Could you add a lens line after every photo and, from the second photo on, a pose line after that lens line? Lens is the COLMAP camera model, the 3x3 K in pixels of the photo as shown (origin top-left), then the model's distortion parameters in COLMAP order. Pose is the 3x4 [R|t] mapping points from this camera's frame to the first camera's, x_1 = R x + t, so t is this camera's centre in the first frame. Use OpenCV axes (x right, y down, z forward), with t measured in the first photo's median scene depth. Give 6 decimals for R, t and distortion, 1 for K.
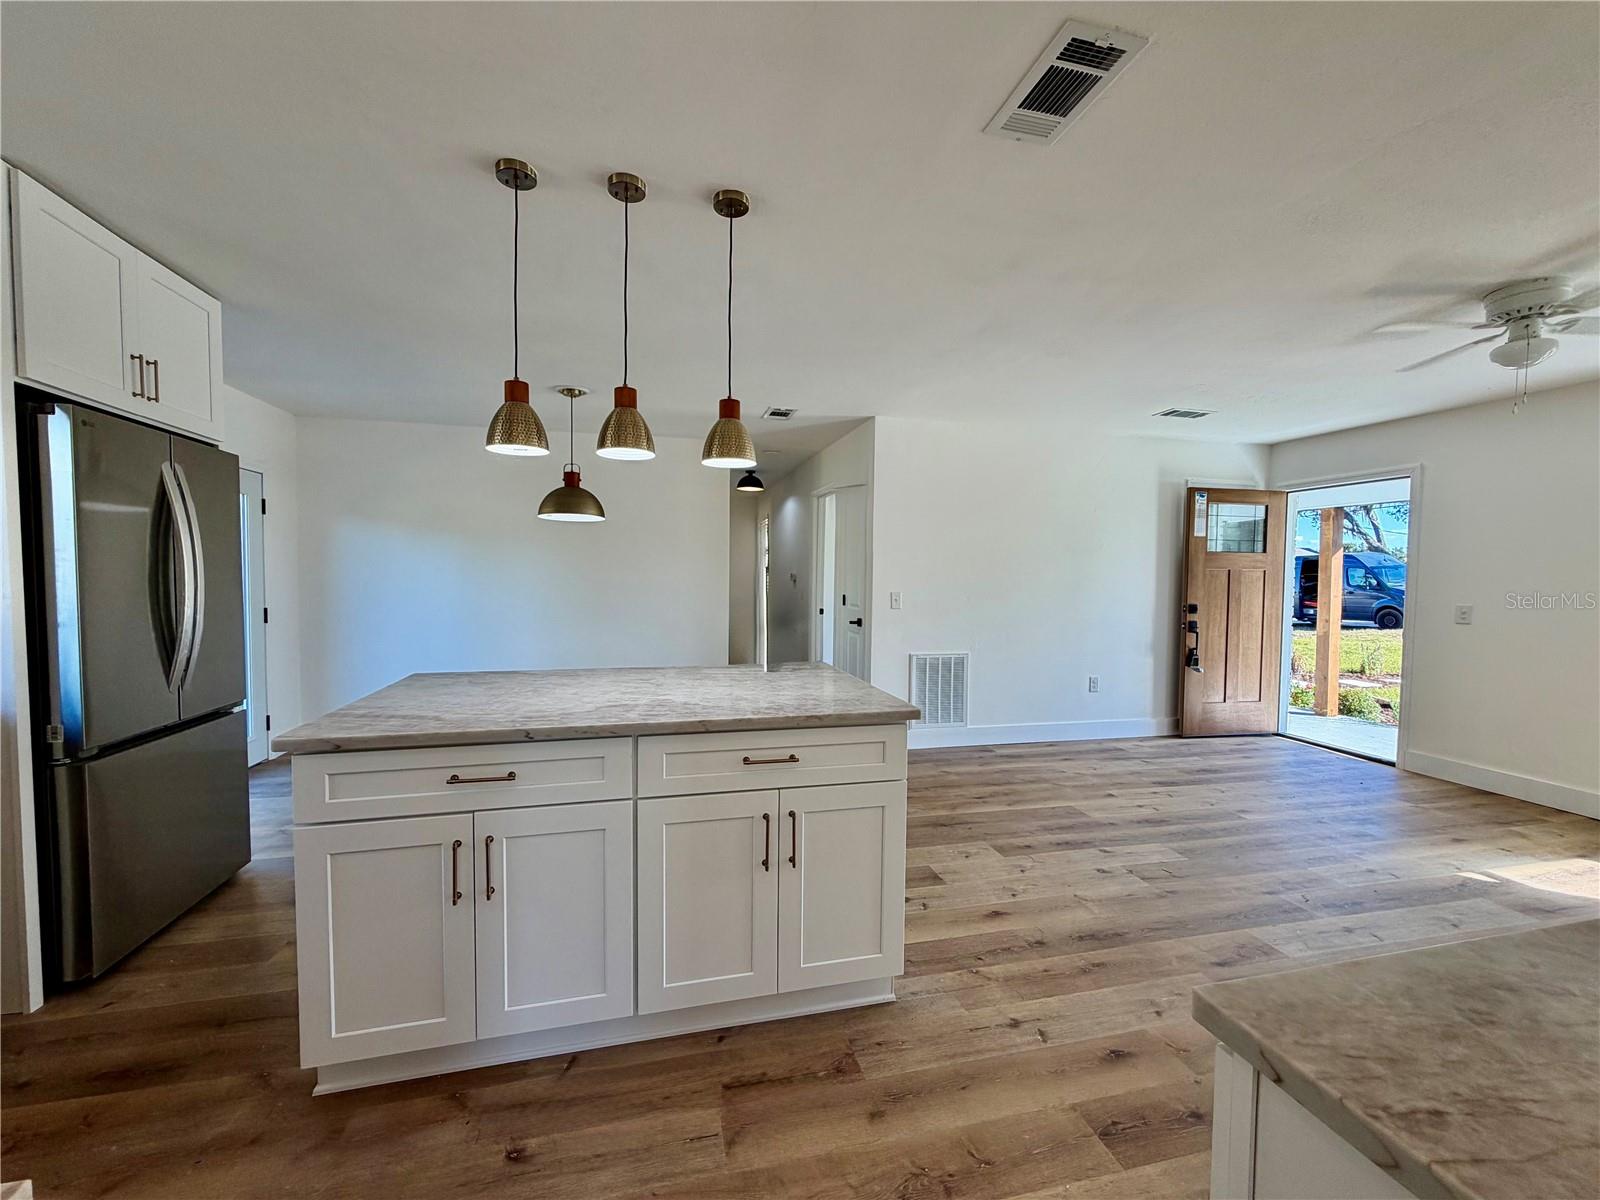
lens RADIAL K [[638.7, 0, 795.1], [0, 638.7, 599.5], [0, 0, 1]] dist [-0.000710, 0.000205]
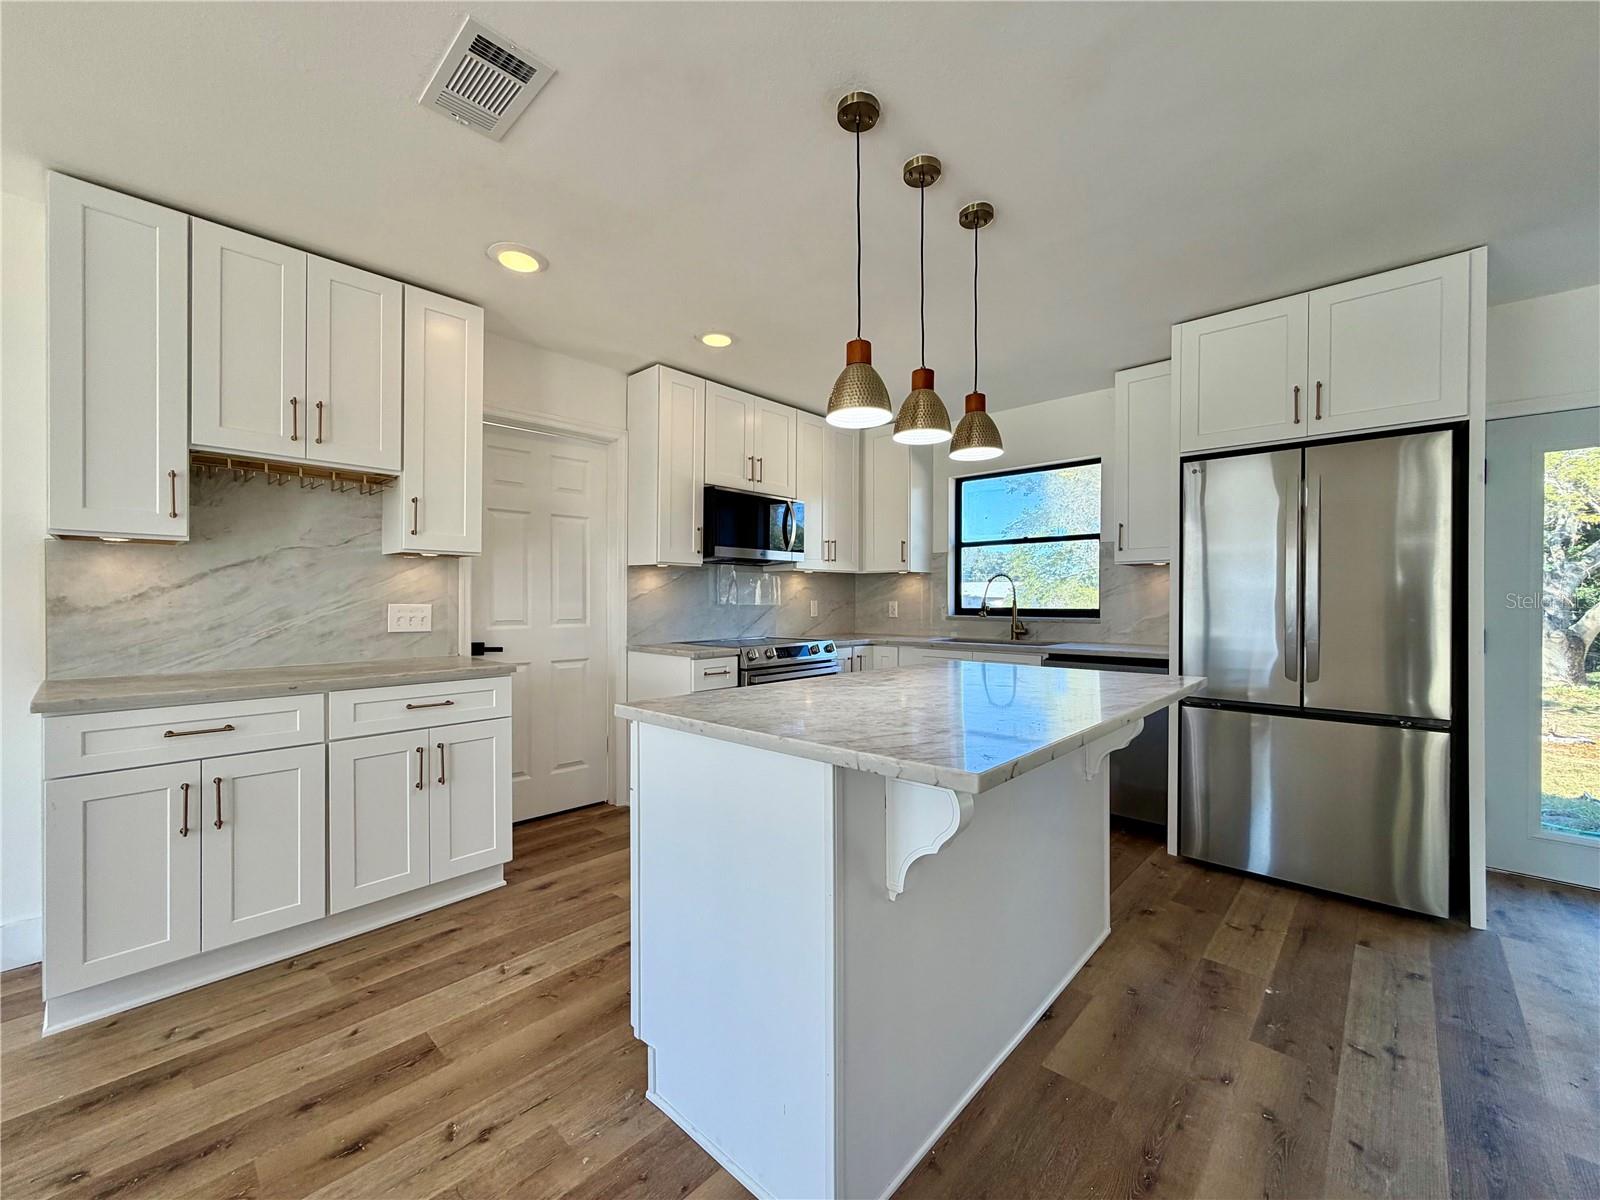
lens RADIAL K [[638.7, 0, 795.1], [0, 638.7, 599.5], [0, 0, 1]] dist [-0.000710, 0.000205]
pose [[-0.836724, -0.011316, -0.547508, 0.265078], [-0.030368, 0.999207, 0.025759, 0.002381], [0.546783, 0.038180, -0.836404, 1.047119]]
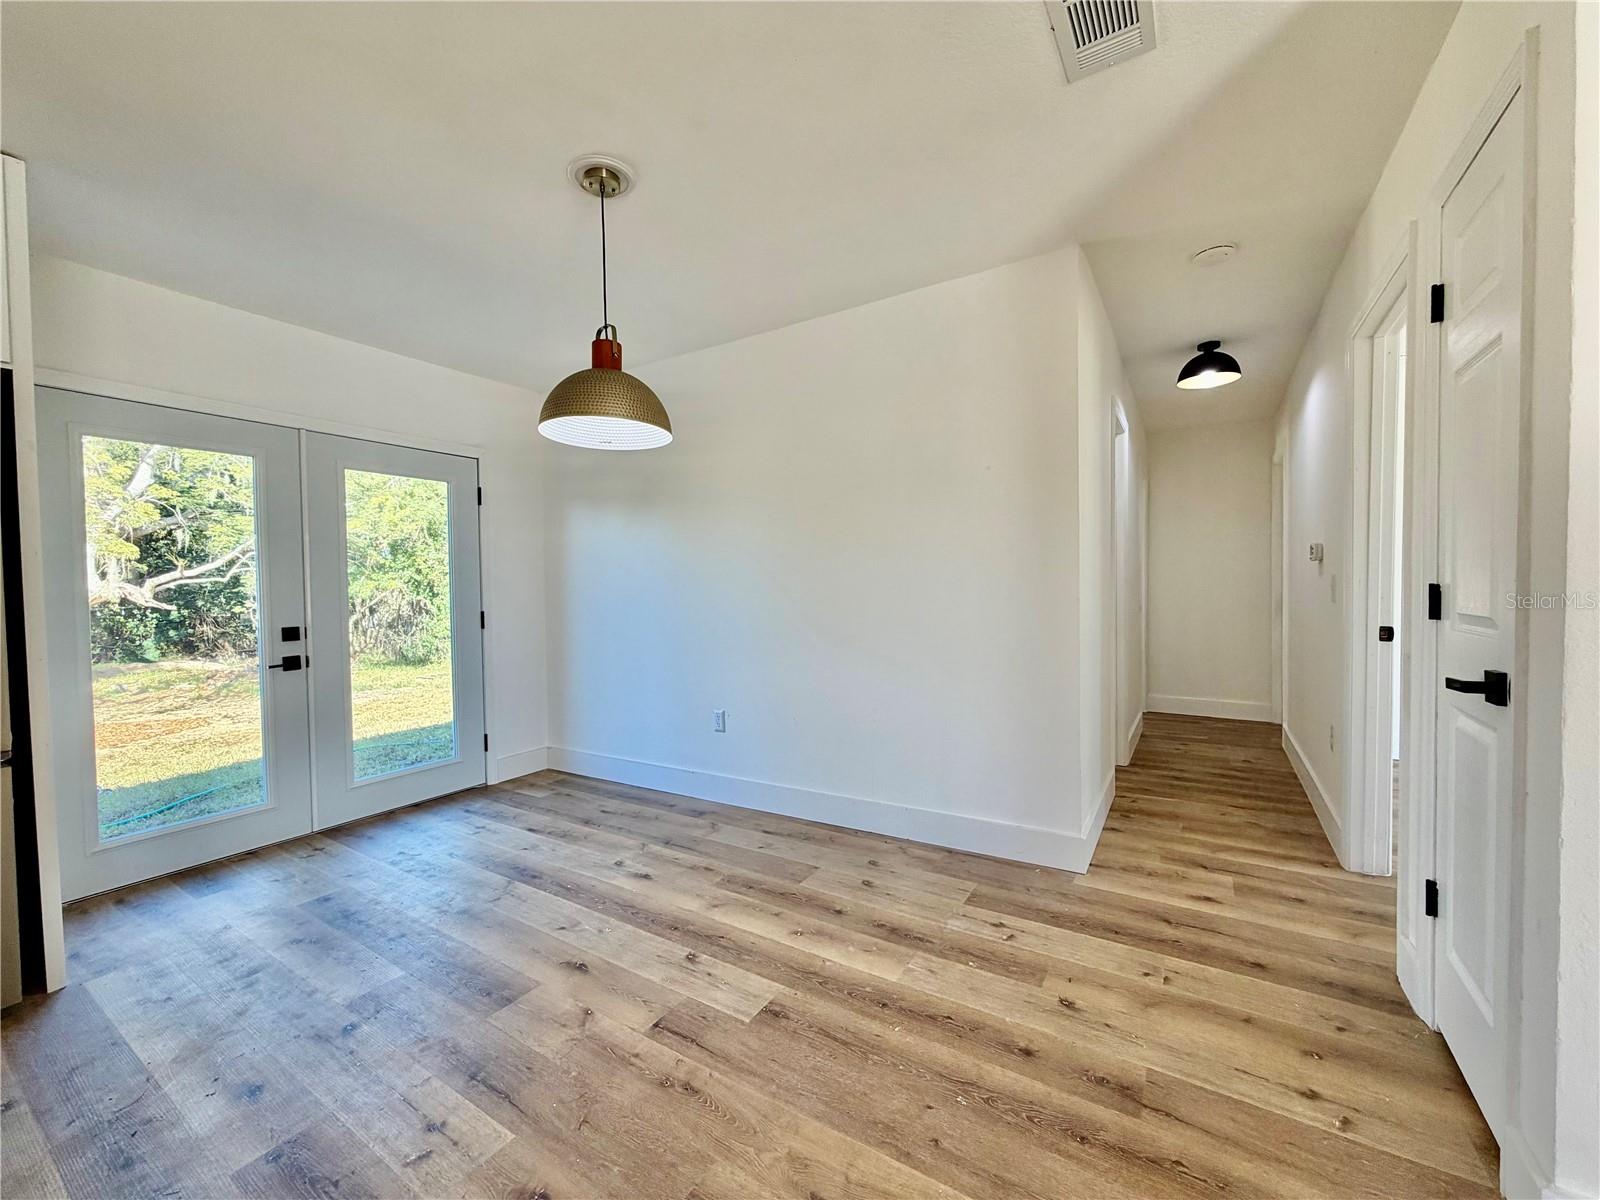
lens RADIAL K [[638.7, 0, 795.1], [0, 638.7, 599.5], [0, 0, 1]] dist [-0.000710, 0.000205]
pose [[0.693802, -0.001041, -0.720165, 0.140096], [-0.001396, 0.999995, -0.002791, -0.001307], [0.720165, 0.002942, 0.693797, 0.960694]]
